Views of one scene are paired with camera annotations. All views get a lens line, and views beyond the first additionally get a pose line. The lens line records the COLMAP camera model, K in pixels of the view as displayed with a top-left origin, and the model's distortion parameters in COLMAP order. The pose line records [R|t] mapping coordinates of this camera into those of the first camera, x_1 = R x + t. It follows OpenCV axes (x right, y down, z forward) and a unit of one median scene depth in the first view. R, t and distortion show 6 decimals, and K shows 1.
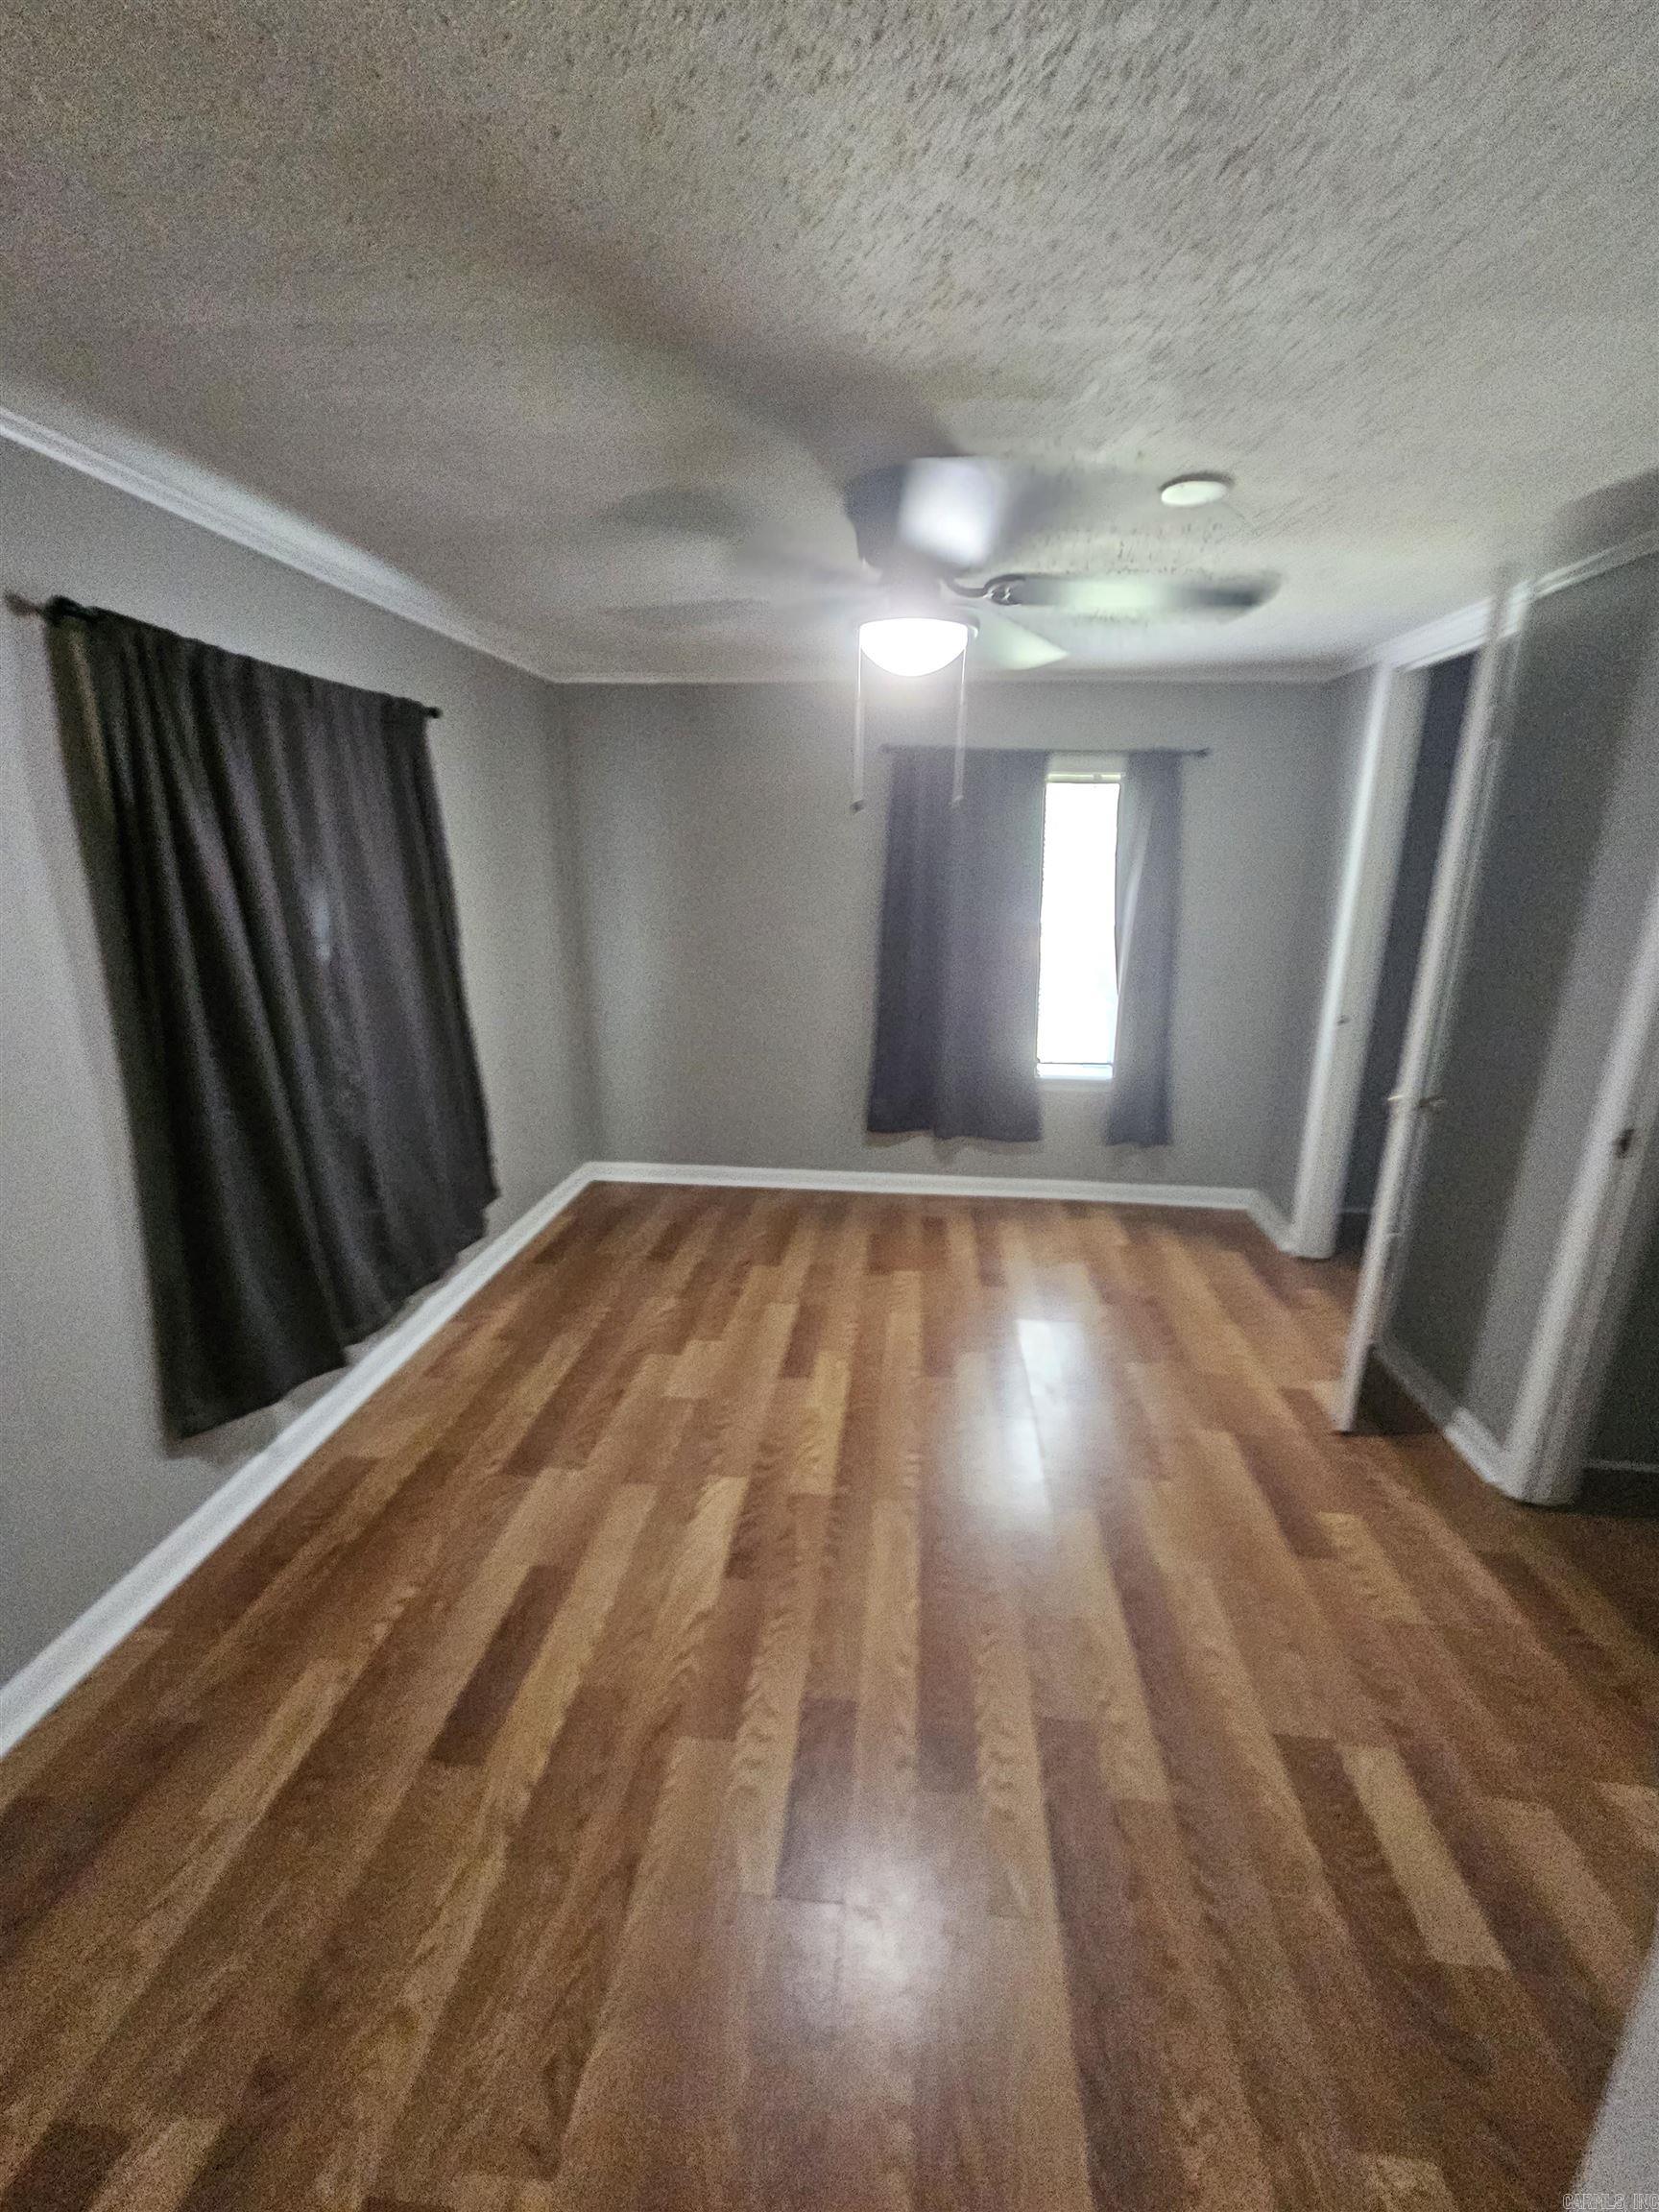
lens RADIAL K [[907.3, 0, 833.1], [0, 907.3, 1121.1], [0, 0, 1]] dist [-0.004456, 0.001430]
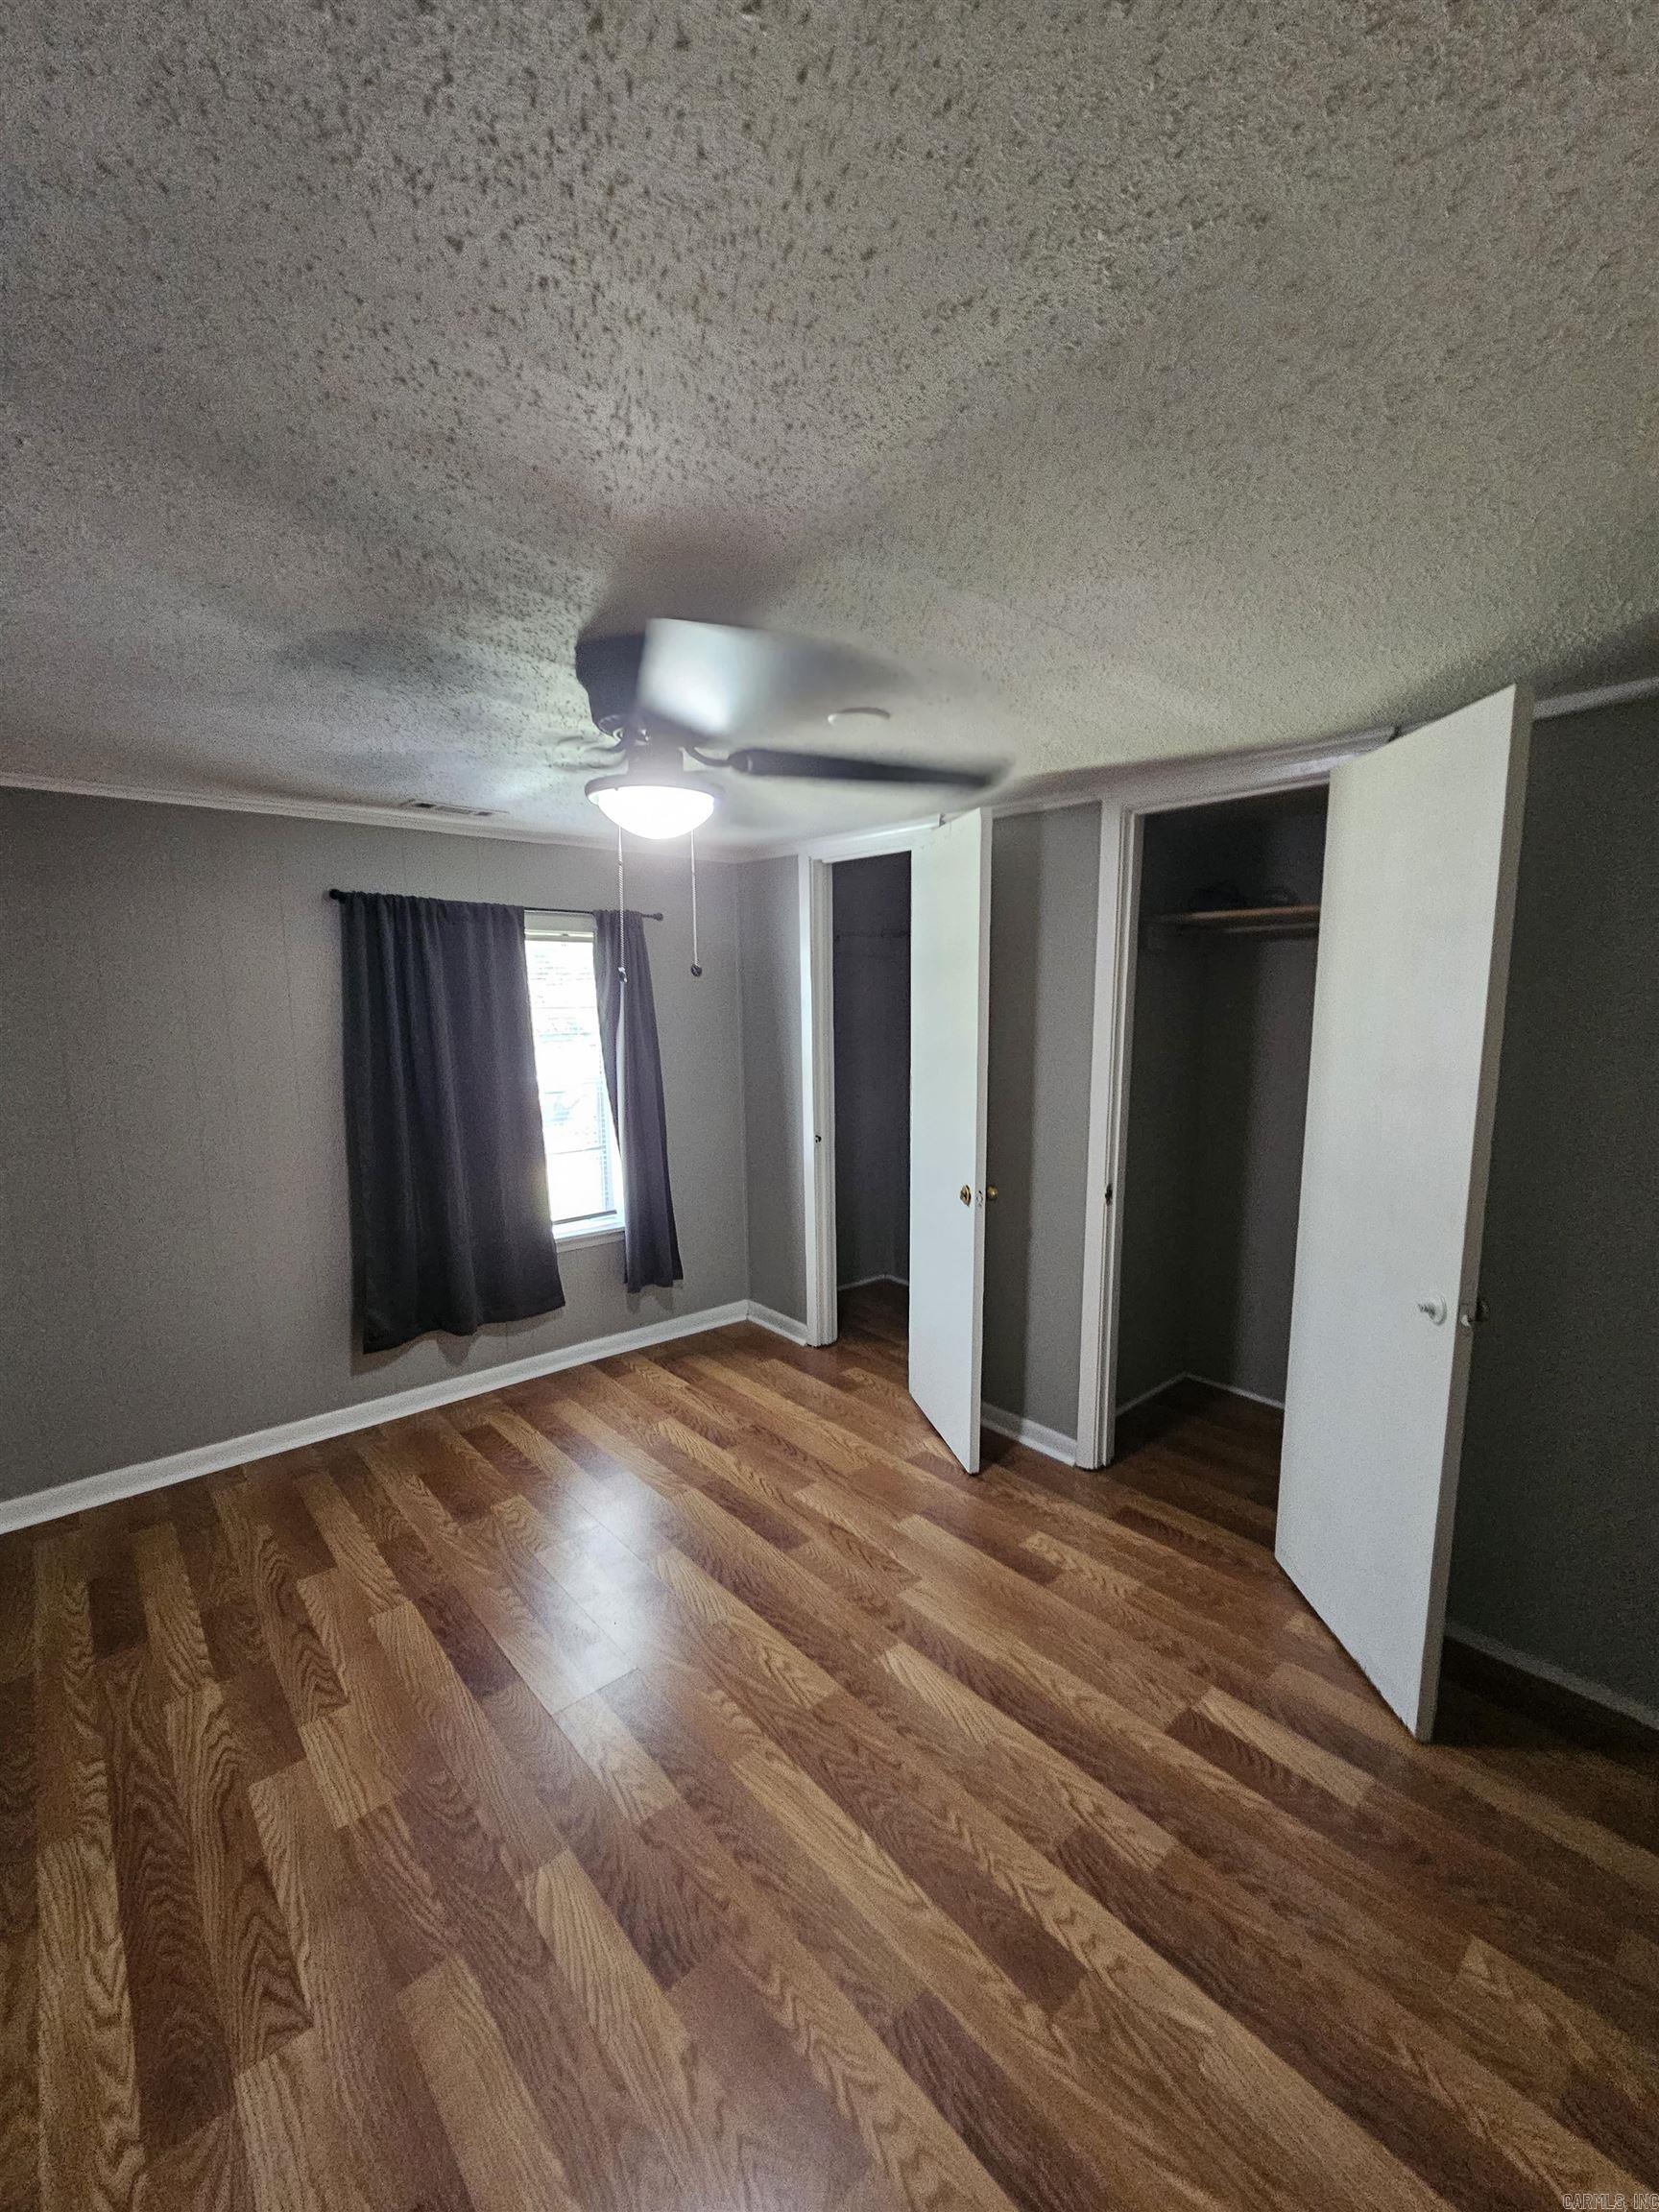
lens RADIAL K [[907.3, 0, 822.0], [0, 907.3, 1106.7], [0, 0, 1]] dist [-0.004456, 0.001430]
pose [[0.688640, -0.101110, 0.718020, -0.310397], [0.220046, 0.972673, -0.074073, -0.066085], [-0.690909, 0.209007, 0.692070, 0.170286]]
